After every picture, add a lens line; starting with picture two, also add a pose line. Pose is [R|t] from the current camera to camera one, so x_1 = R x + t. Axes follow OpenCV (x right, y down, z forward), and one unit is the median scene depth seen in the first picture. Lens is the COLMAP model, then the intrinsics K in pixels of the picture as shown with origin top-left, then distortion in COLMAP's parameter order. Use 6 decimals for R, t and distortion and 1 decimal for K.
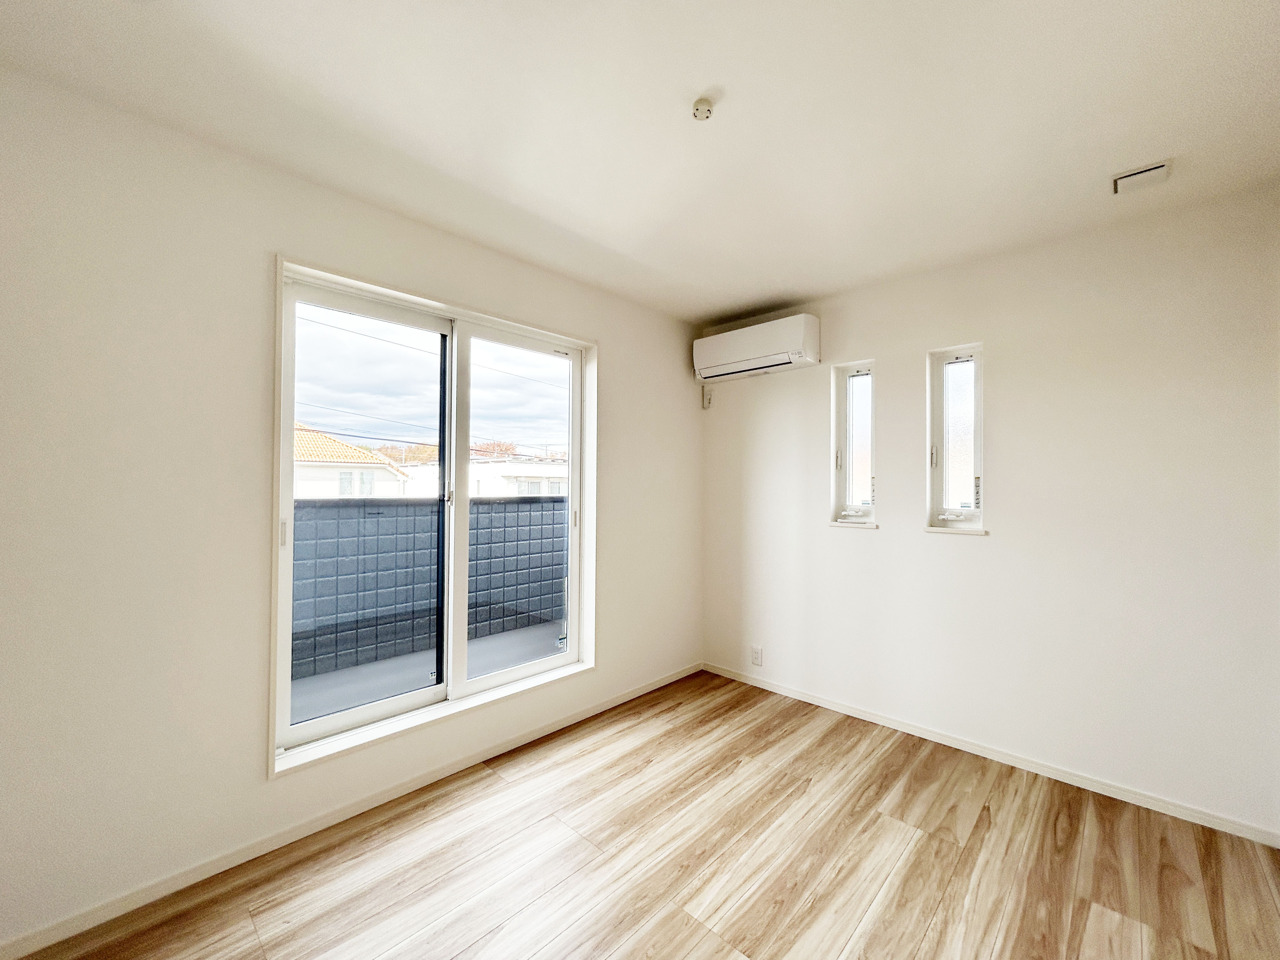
lens RADIAL K [[509.0, 0, 640.0], [0, 509.0, 480.0], [0, 0, 1]] dist [-0.012883, -0.000127]
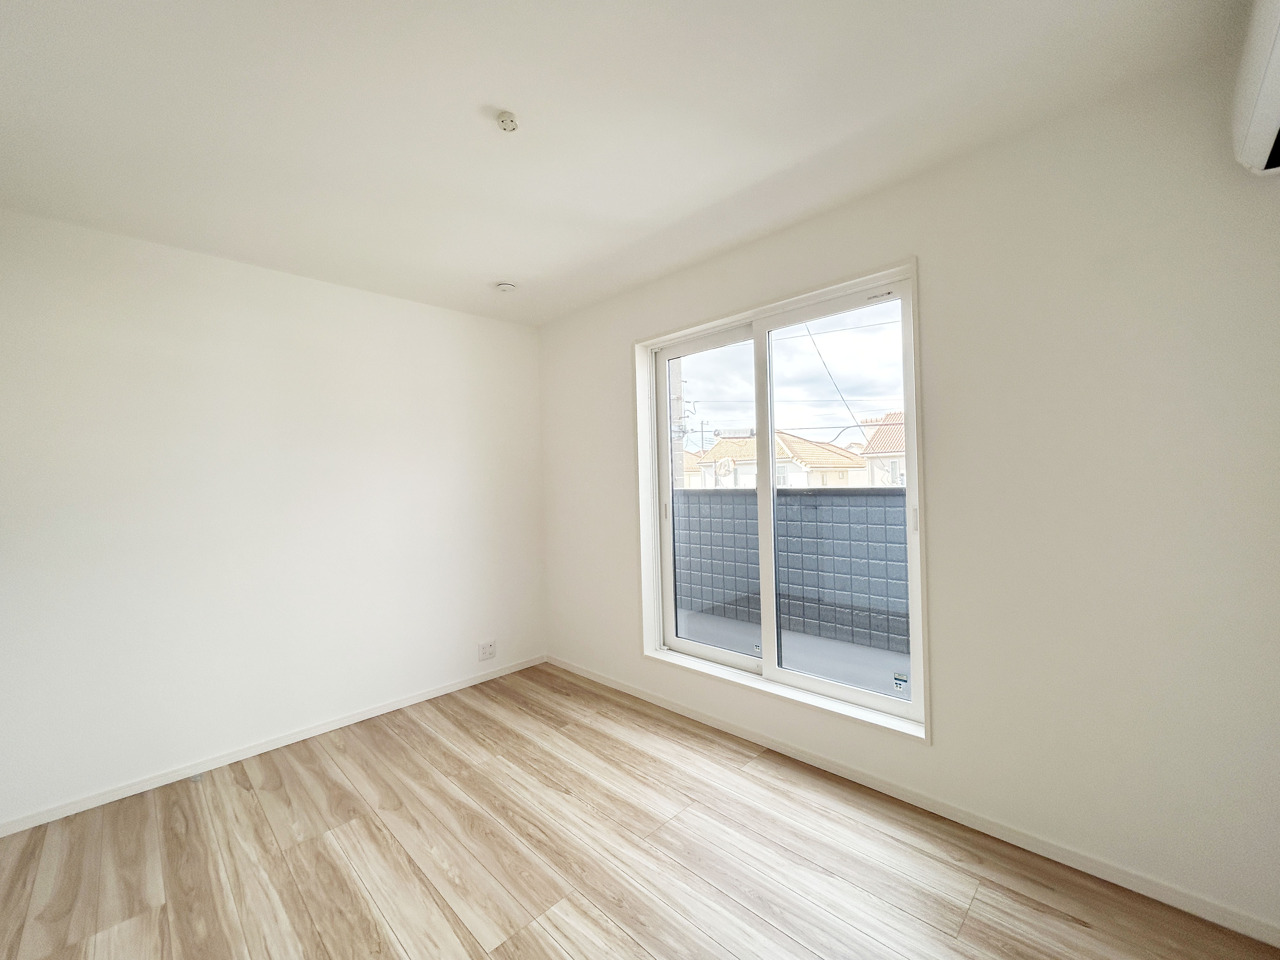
lens RADIAL K [[527.0, 0, 648.7], [0, 527.0, 482.8], [0, 0, 1]] dist [0.001081, 0.000385]
pose [[-0.017796, -0.001790, -0.999840, 0.805734], [0.035825, 0.999355, -0.002427, 0.018016], [0.999200, -0.035862, -0.017721, 0.852922]]
